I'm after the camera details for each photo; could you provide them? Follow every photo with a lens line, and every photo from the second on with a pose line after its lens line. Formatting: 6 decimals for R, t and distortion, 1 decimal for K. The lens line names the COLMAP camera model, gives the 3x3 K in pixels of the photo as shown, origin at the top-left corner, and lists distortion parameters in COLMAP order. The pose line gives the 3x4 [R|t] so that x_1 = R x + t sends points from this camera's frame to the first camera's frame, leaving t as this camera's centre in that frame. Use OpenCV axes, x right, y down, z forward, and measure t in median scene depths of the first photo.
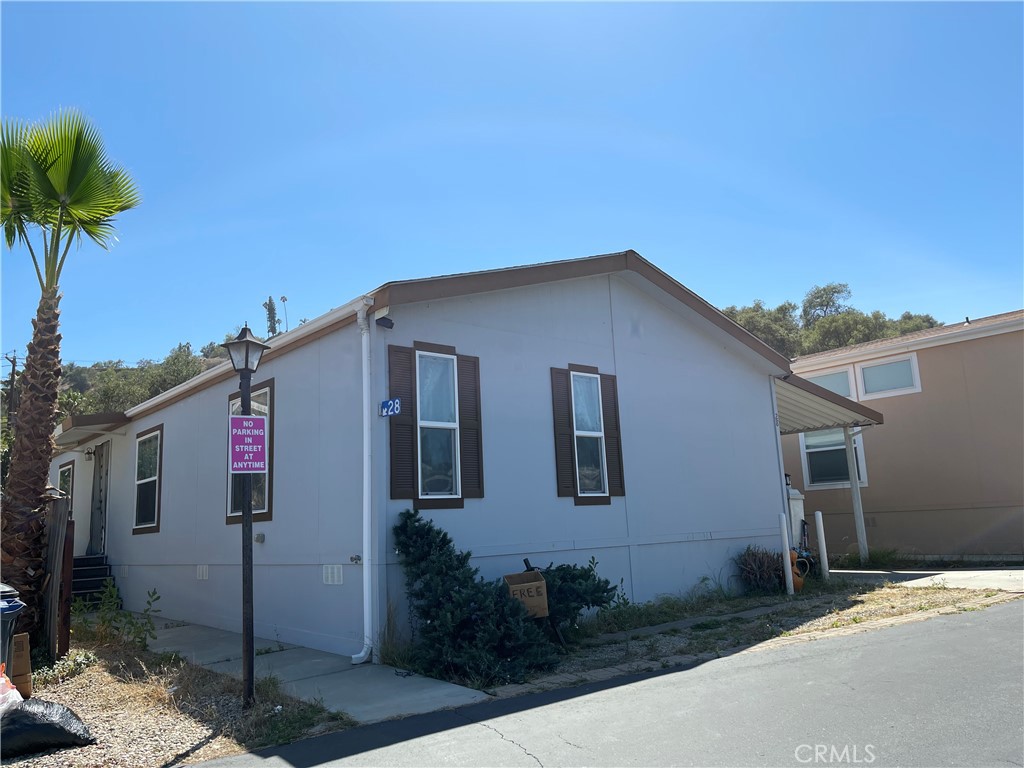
lens RADIAL K [[755.1, 0, 512.0], [0, 755.1, 384.0], [0, 0, 1]] dist [0.050035, -0.000905]
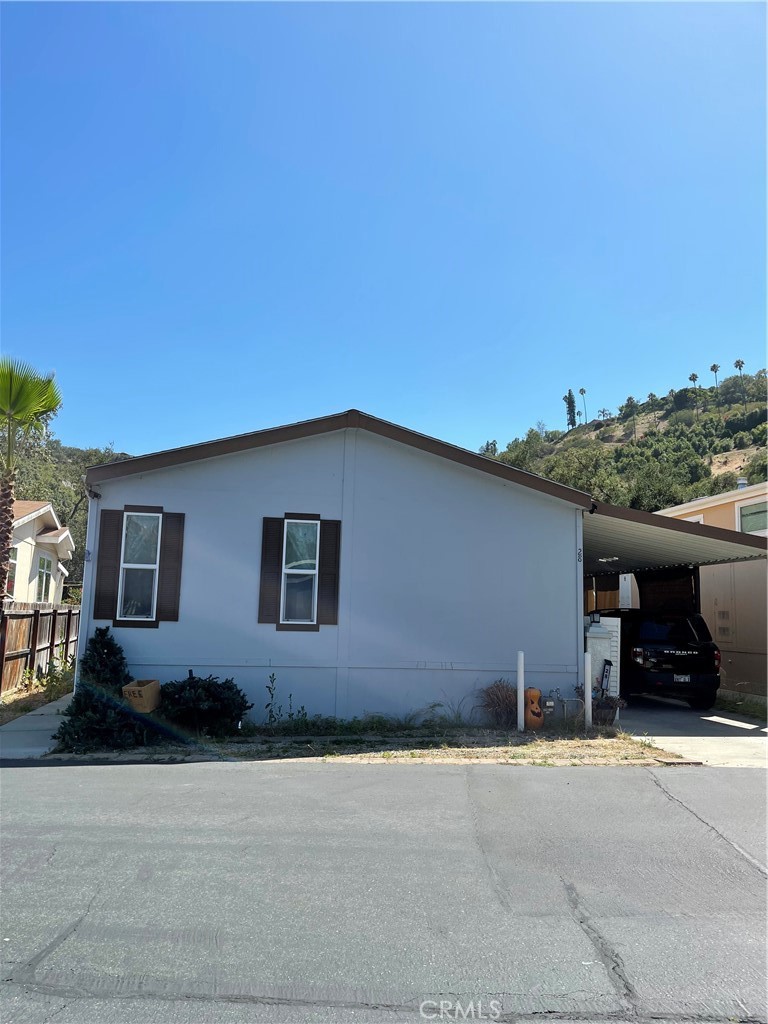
lens RADIAL K [[755.1, 0, 384.0], [0, 755.1, 512.0], [0, 0, 1]] dist [0.050035, -0.000905]
pose [[0.854859, -0.008349, -0.518793, 0.868148], [0.030895, 0.998916, 0.034833, -0.068098], [0.517940, -0.045805, 0.854190, 0.055223]]
